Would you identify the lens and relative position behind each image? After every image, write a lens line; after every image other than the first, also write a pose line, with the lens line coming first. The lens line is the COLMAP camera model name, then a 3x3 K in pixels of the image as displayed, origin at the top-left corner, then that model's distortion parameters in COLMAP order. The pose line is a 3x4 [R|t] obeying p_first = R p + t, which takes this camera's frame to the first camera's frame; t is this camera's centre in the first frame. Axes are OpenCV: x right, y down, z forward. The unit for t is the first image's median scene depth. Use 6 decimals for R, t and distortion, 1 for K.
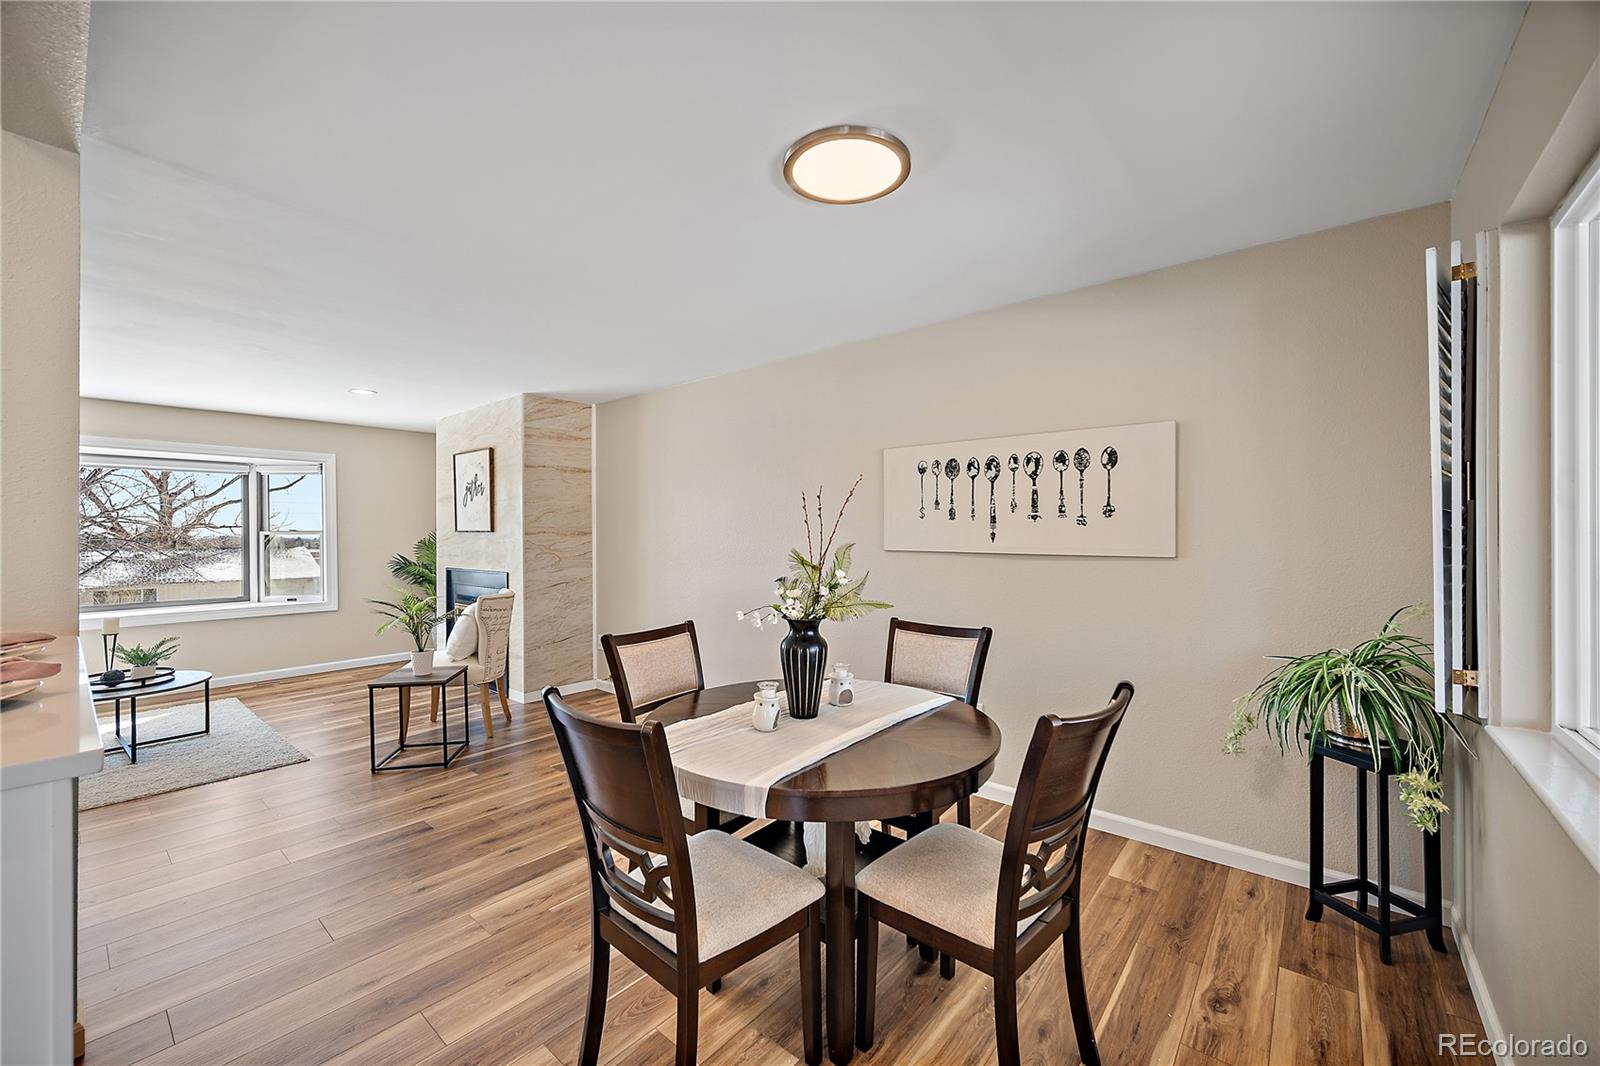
lens RADIAL K [[638.2, 0, 785.3], [0, 638.2, 528.8], [0, 0, 1]] dist [-0.001873, -0.000186]
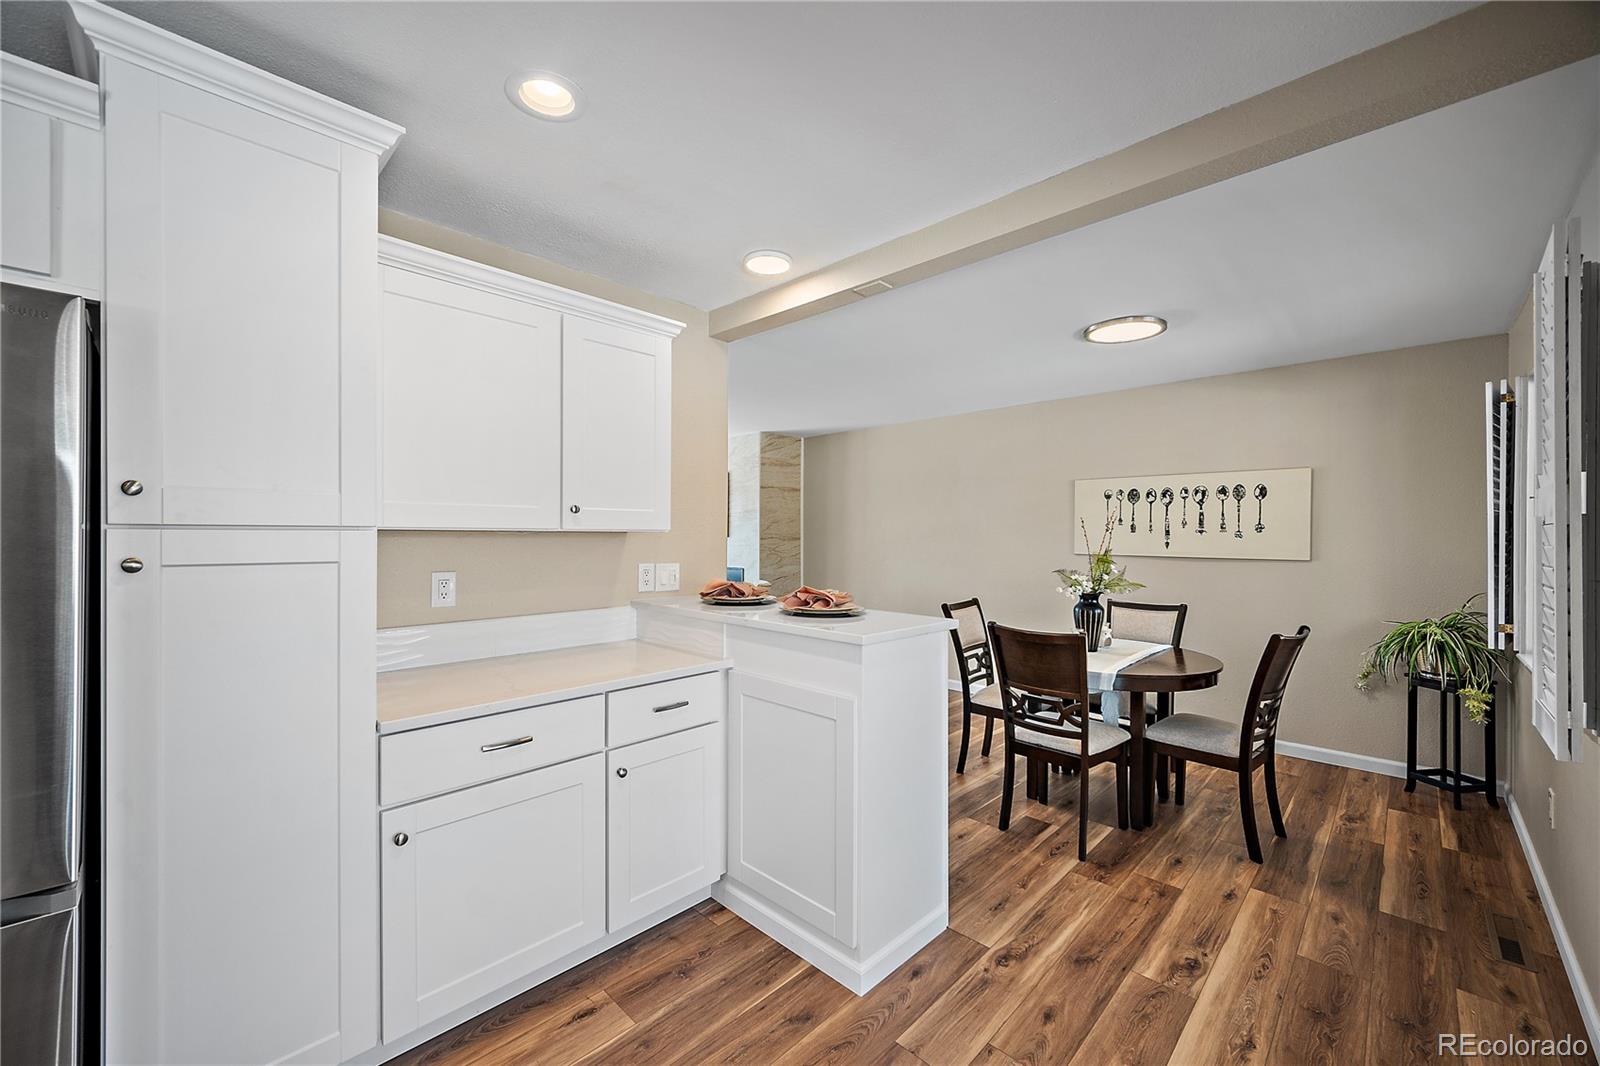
lens RADIAL K [[638.2, 0, 782.3], [0, 638.2, 534.5], [0, 0, 1]] dist [-0.001873, -0.000186]
pose [[0.997082, 0.007604, -0.075963, -0.546278], [-0.007403, 0.999968, 0.002922, -0.010912], [0.075983, -0.002351, 0.997106, -0.622577]]
